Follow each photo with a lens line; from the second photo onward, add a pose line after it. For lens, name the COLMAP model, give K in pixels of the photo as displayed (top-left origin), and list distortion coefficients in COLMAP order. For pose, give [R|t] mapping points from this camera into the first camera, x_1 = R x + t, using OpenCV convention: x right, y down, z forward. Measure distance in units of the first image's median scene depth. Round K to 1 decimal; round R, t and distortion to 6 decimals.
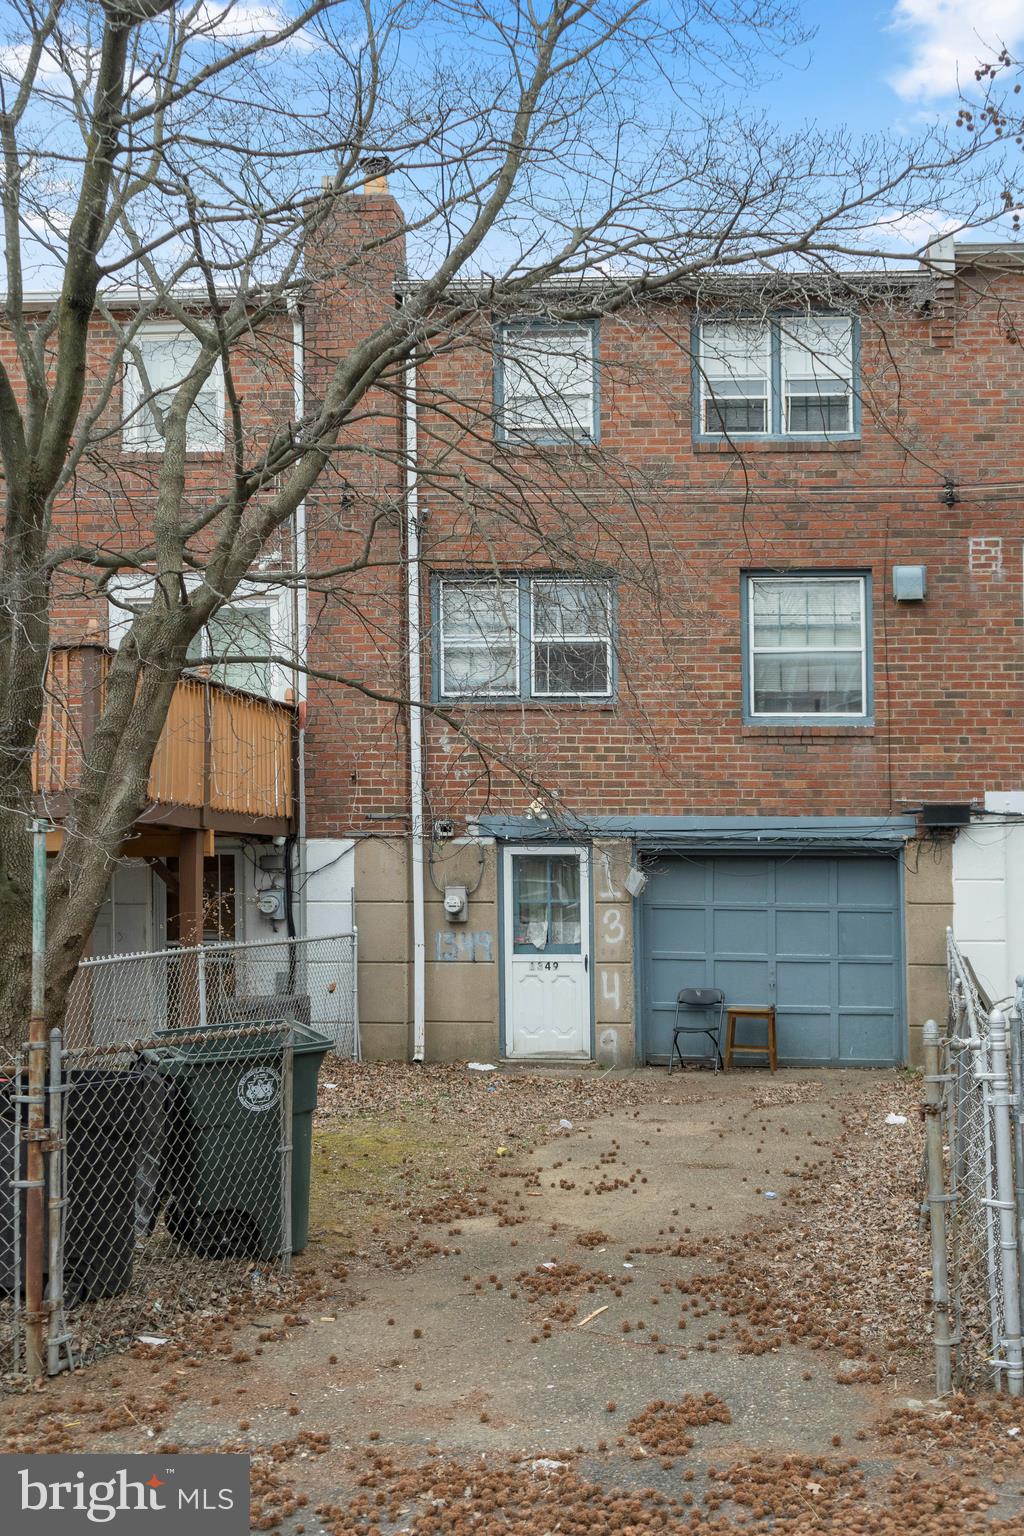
lens RADIAL K [[1502.9, 0, 518.3], [0, 1502.9, 764.4], [0, 0, 1]] dist [0.047609, 0.000000]
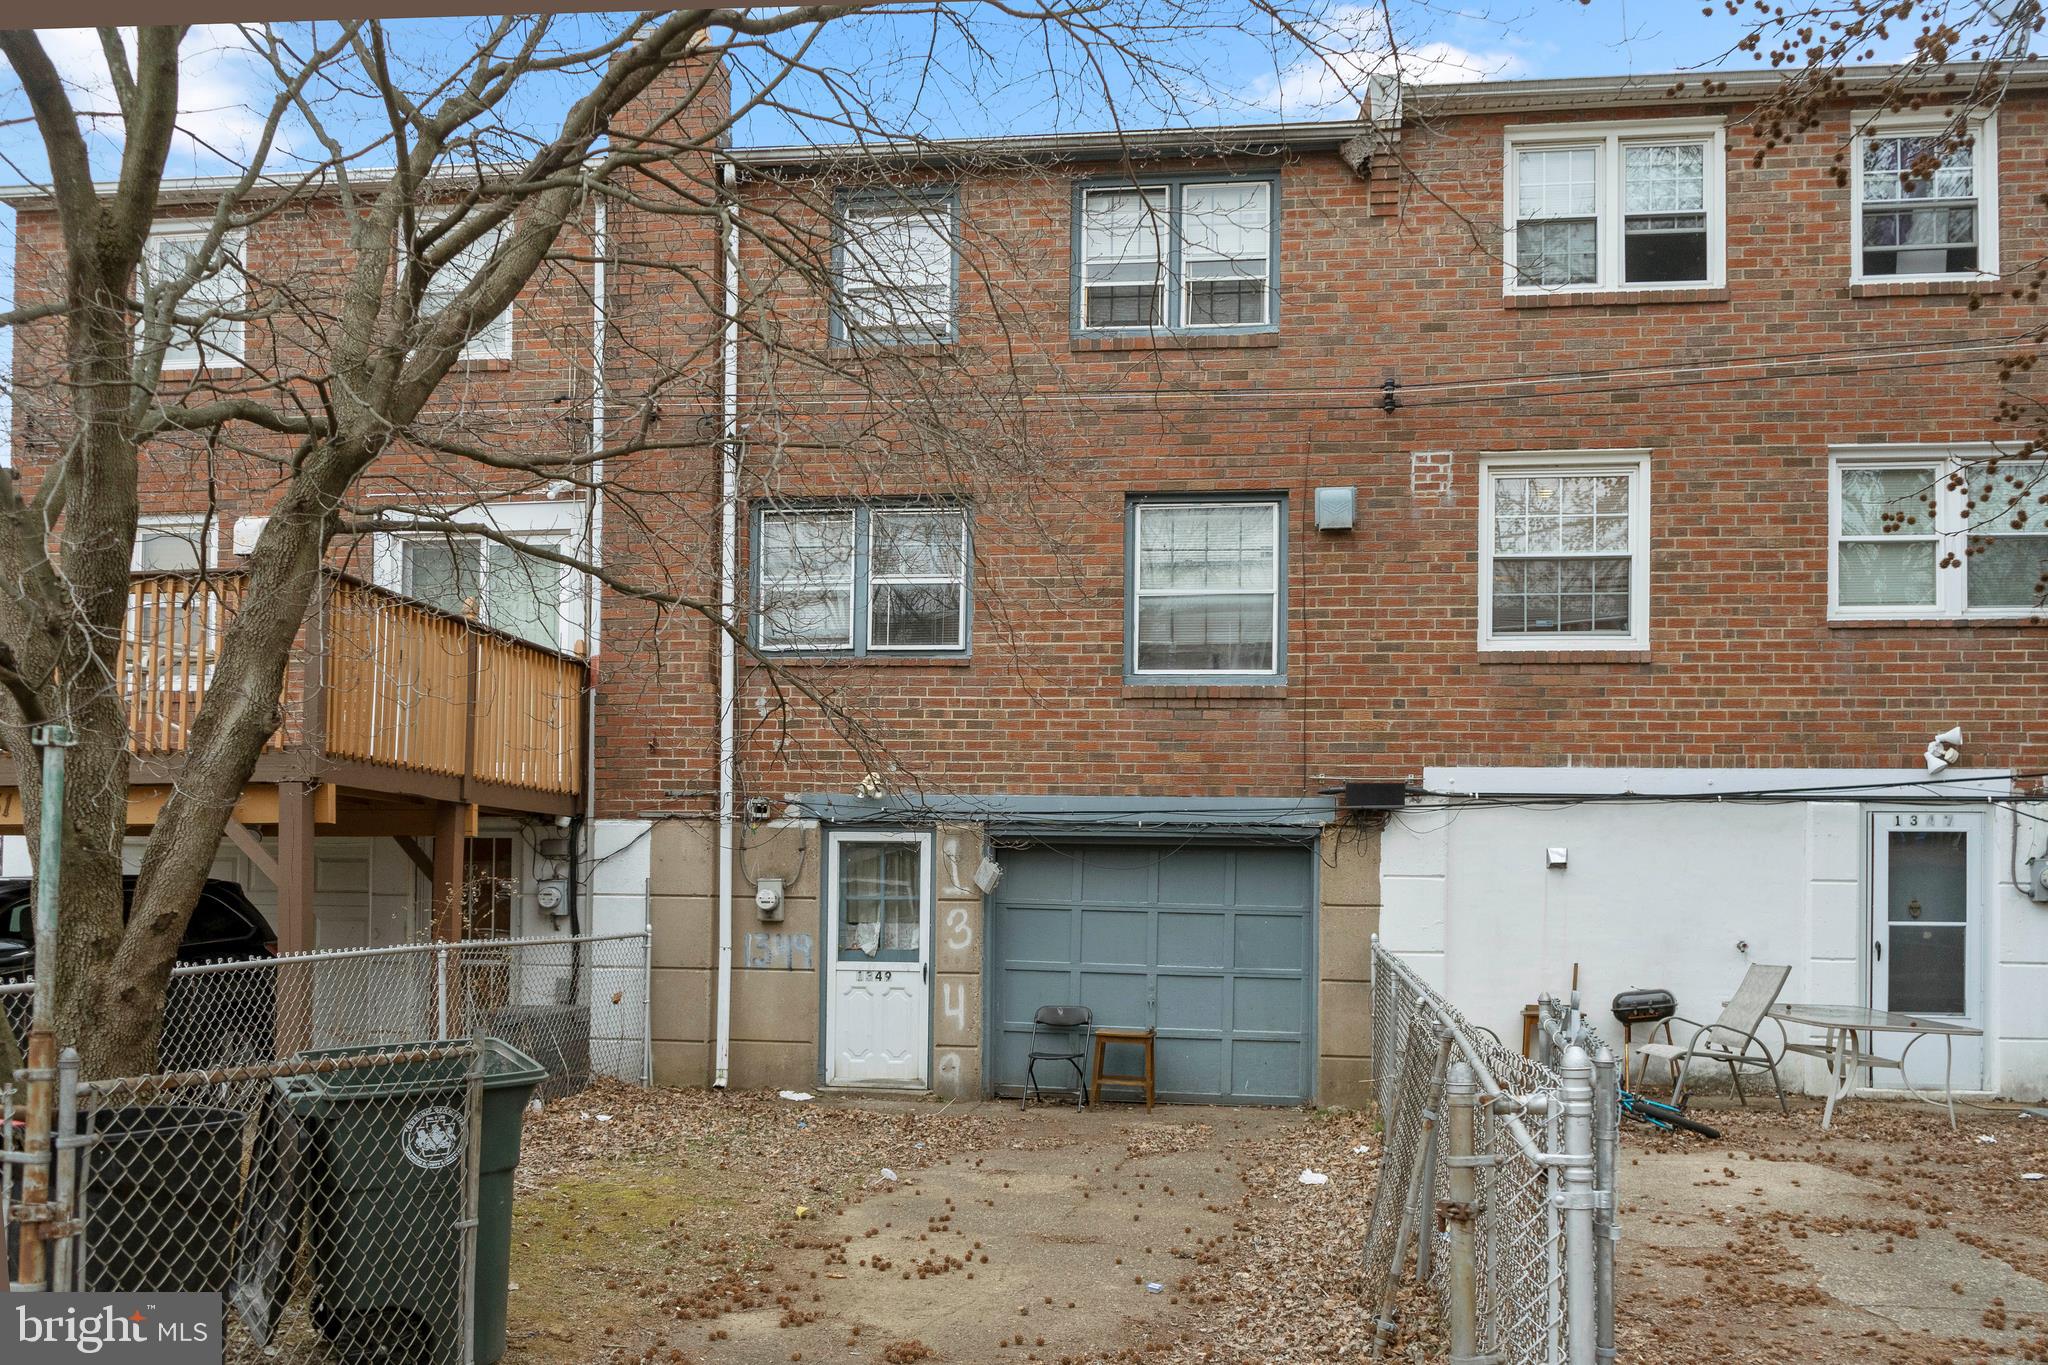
lens RADIAL K [[1648.0, 0, 917.4], [0, 1648.0, 840.1], [0, 0, 1]] dist [0.003562, 0.003215]
pose [[0.999289, 0.020324, 0.031756, 0.013098], [-0.021853, 0.998580, 0.048583, 0.019172], [-0.030724, -0.049243, 0.998314, 0.127169]]
